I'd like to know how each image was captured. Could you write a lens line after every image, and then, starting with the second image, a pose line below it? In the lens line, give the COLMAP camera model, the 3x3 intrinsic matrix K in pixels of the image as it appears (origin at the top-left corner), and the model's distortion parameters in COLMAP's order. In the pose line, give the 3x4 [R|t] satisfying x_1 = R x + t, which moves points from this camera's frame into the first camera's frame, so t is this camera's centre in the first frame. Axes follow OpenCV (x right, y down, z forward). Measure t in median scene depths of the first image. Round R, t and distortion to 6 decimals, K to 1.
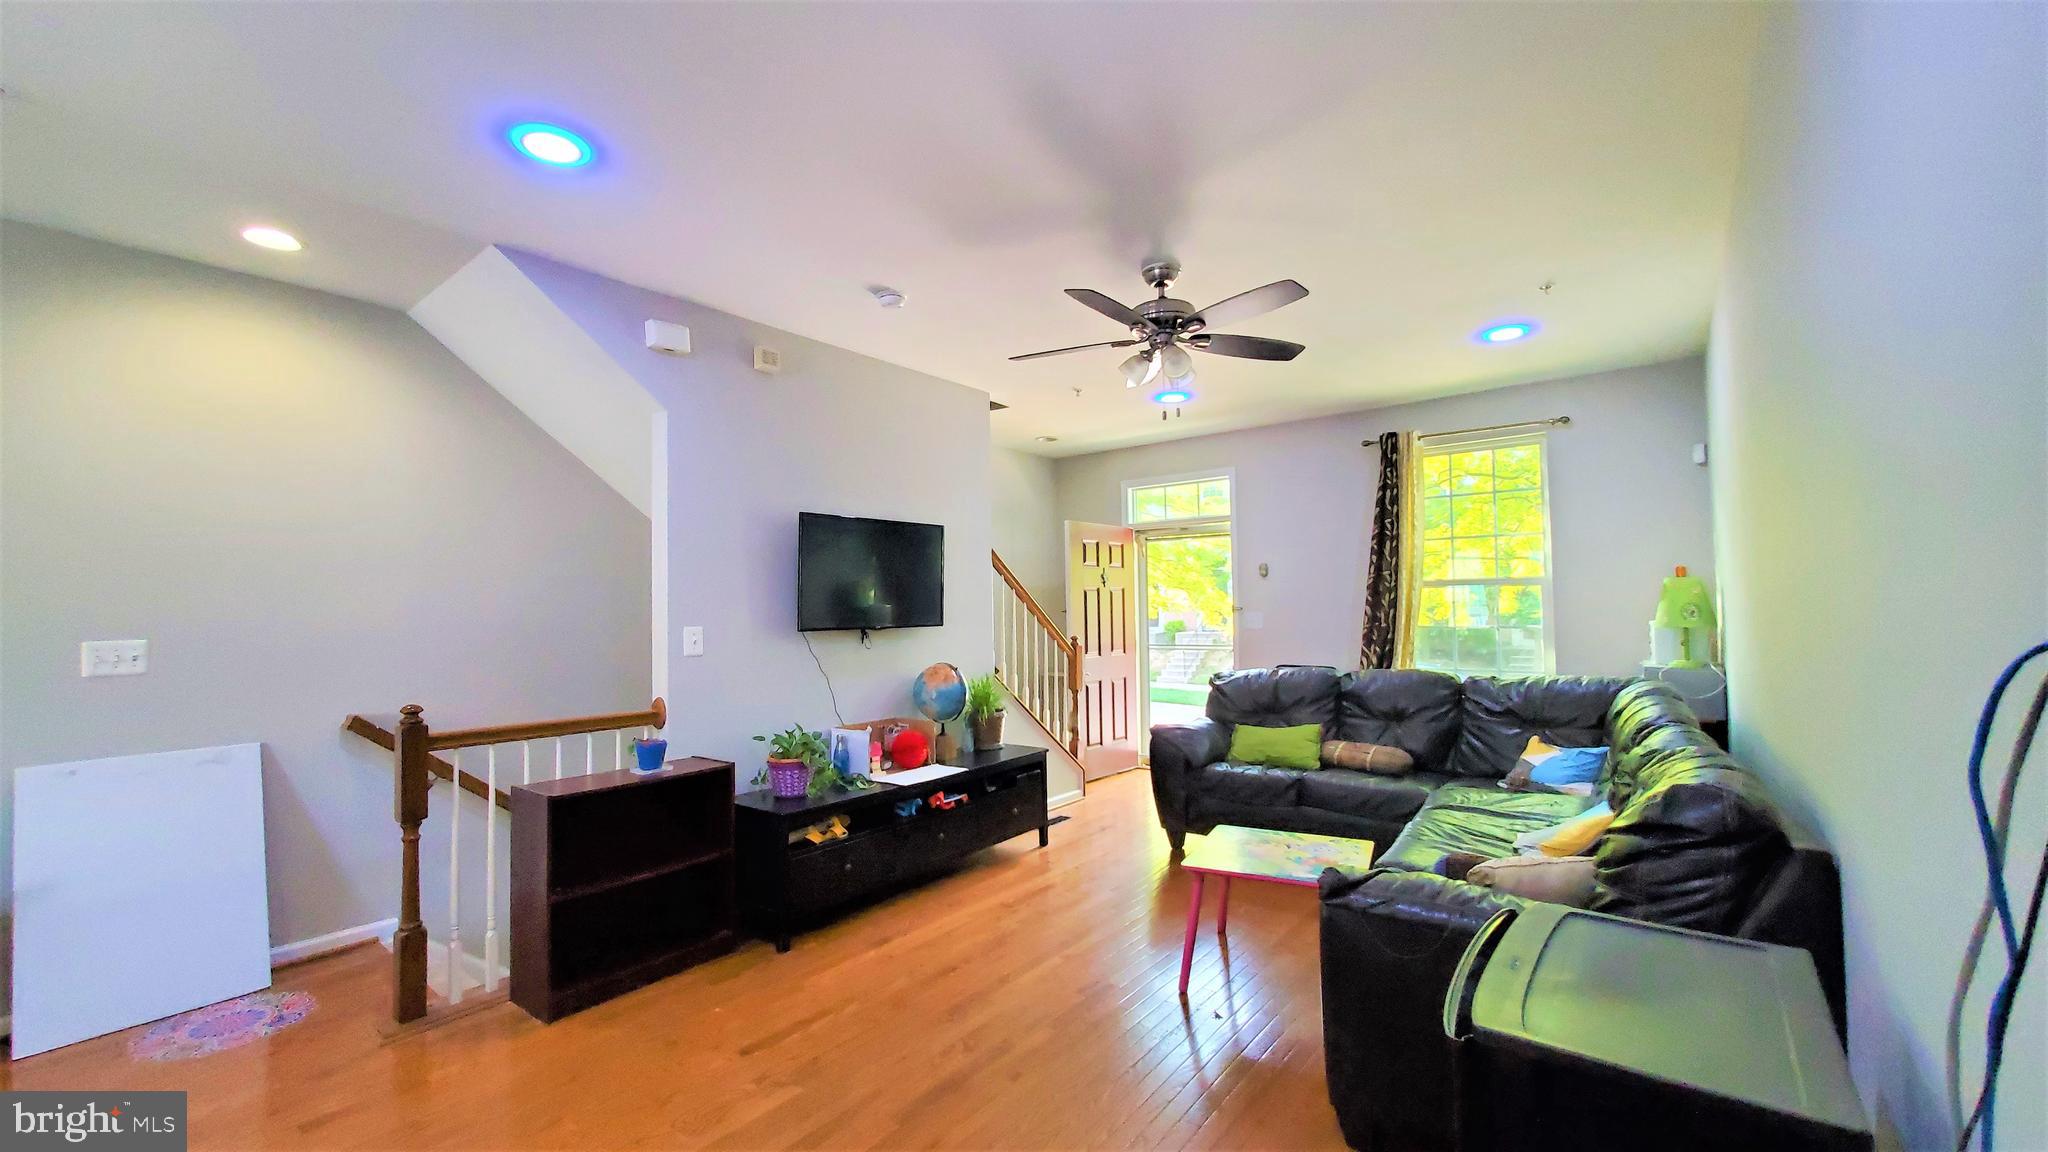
lens RADIAL K [[806.0, 0, 1022.1], [0, 806.0, 583.5], [0, 0, 1]] dist [-0.001345, -0.001465]
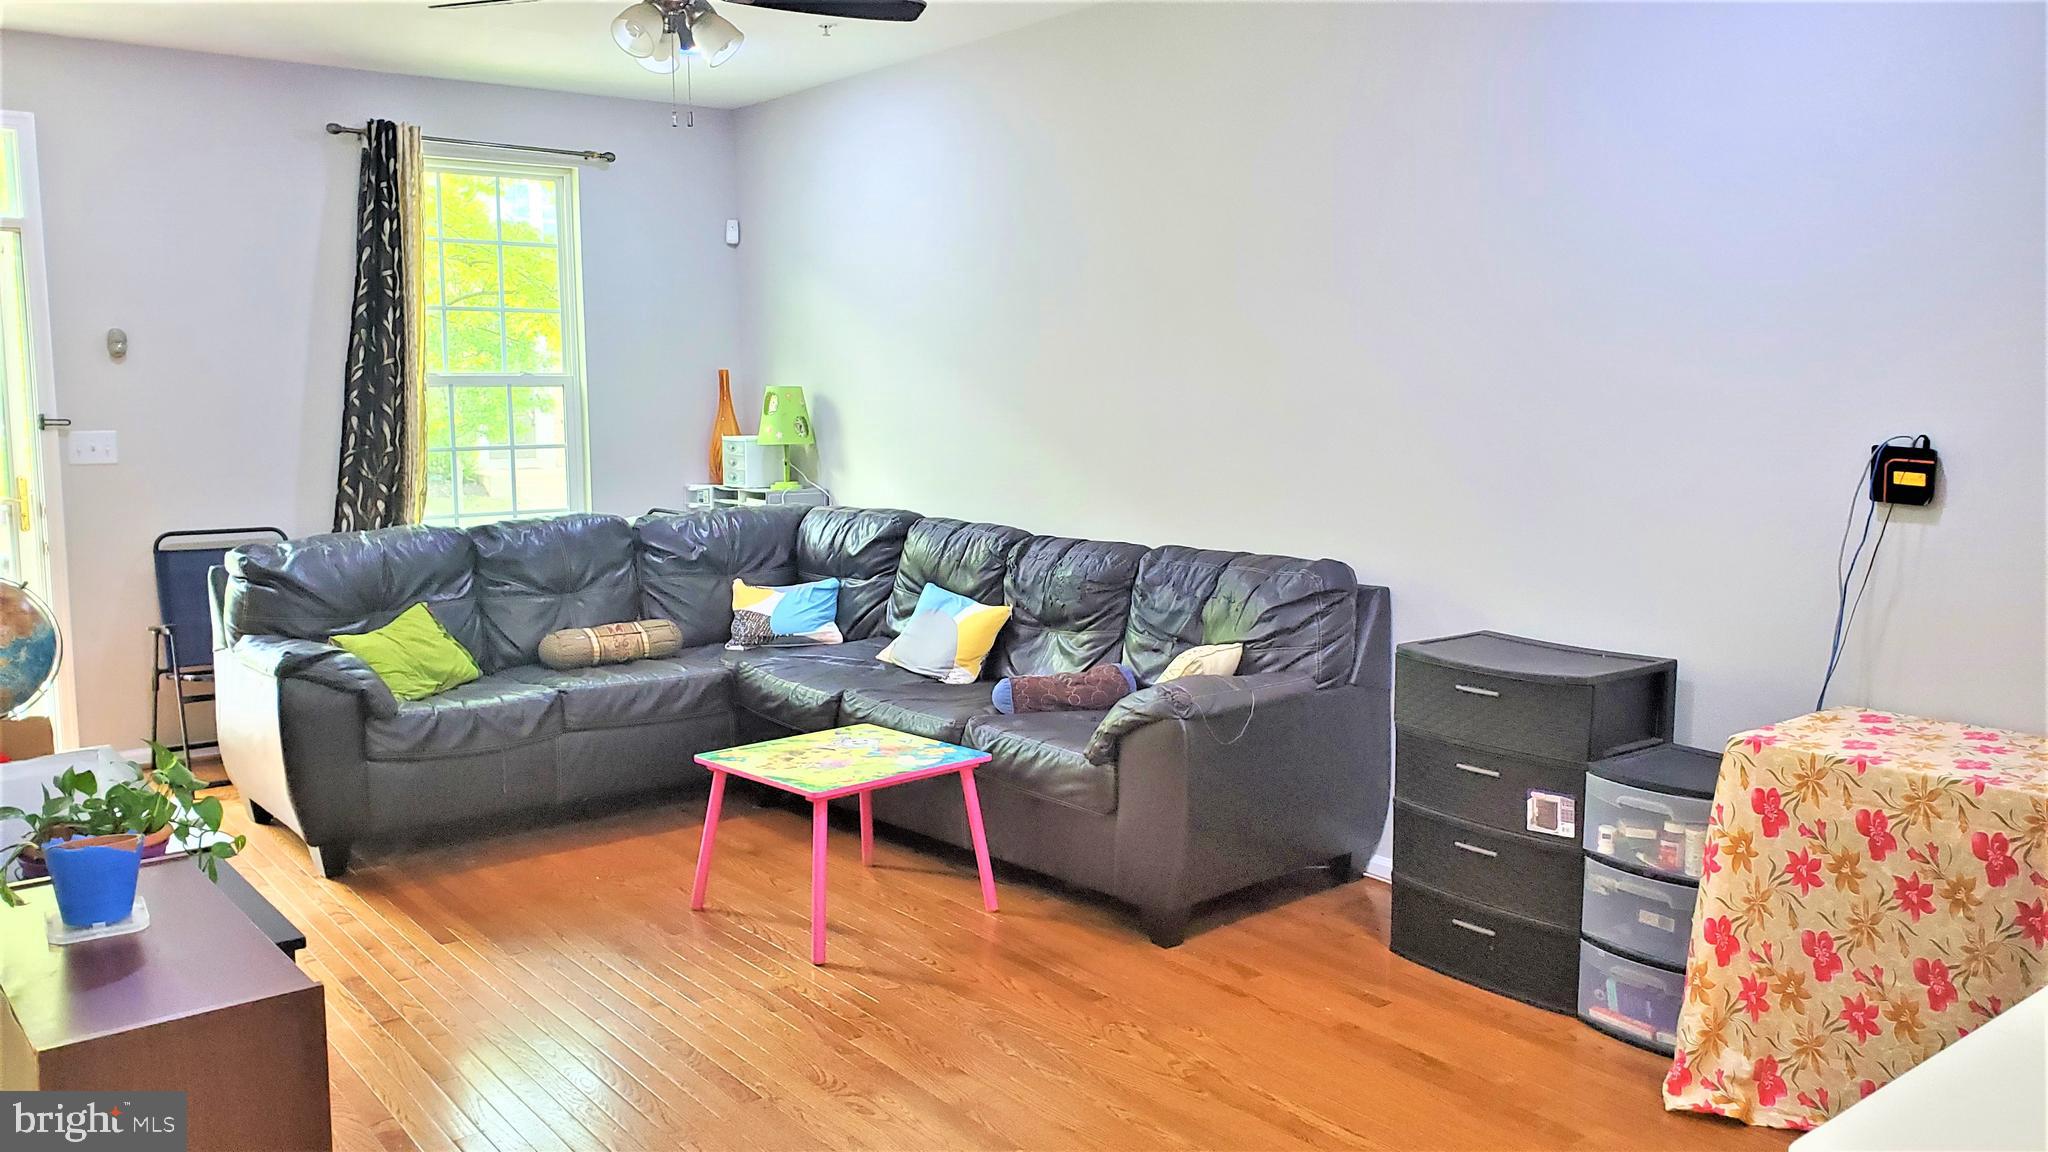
lens RADIAL K [[1581.3, 0, 1003.2], [0, 1581.3, 573.4], [0, 0, 1]] dist [0.065037, -0.065706]
pose [[0.219518, -0.110330, 0.969350, -0.948895], [-0.029454, 0.992383, 0.119622, -0.019274], [-0.975164, -0.054810, 0.214596, 0.454585]]
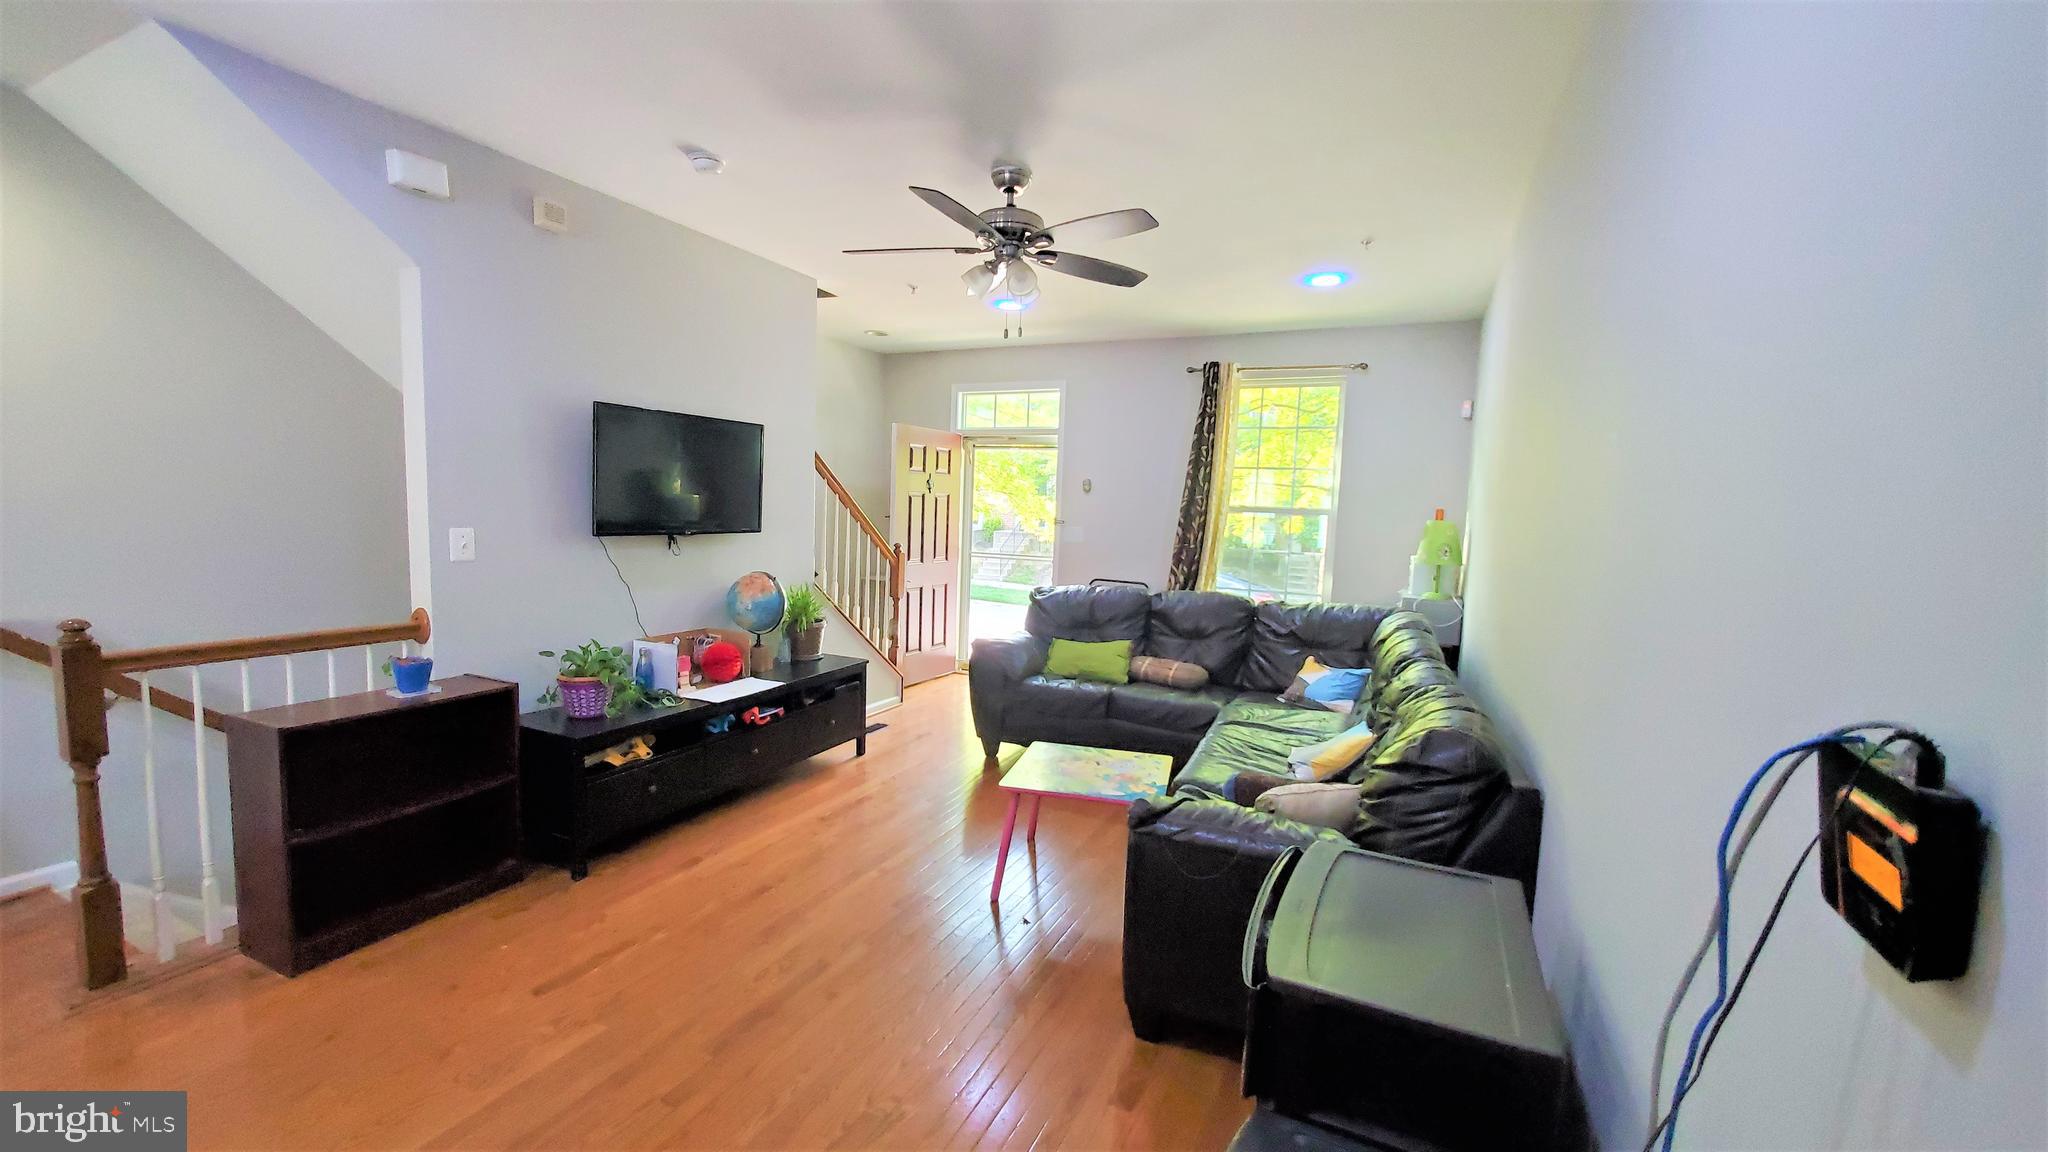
lens RADIAL K [[806.0, 0, 1020.3], [0, 806.0, 583.2], [0, 0, 1]] dist [-0.001345, -0.001465]
pose [[0.974377, 0.029995, 0.222911, -0.012499], [-0.059507, 0.990131, 0.126882, -0.033897], [-0.216905, -0.136895, 0.966546, 0.019728]]
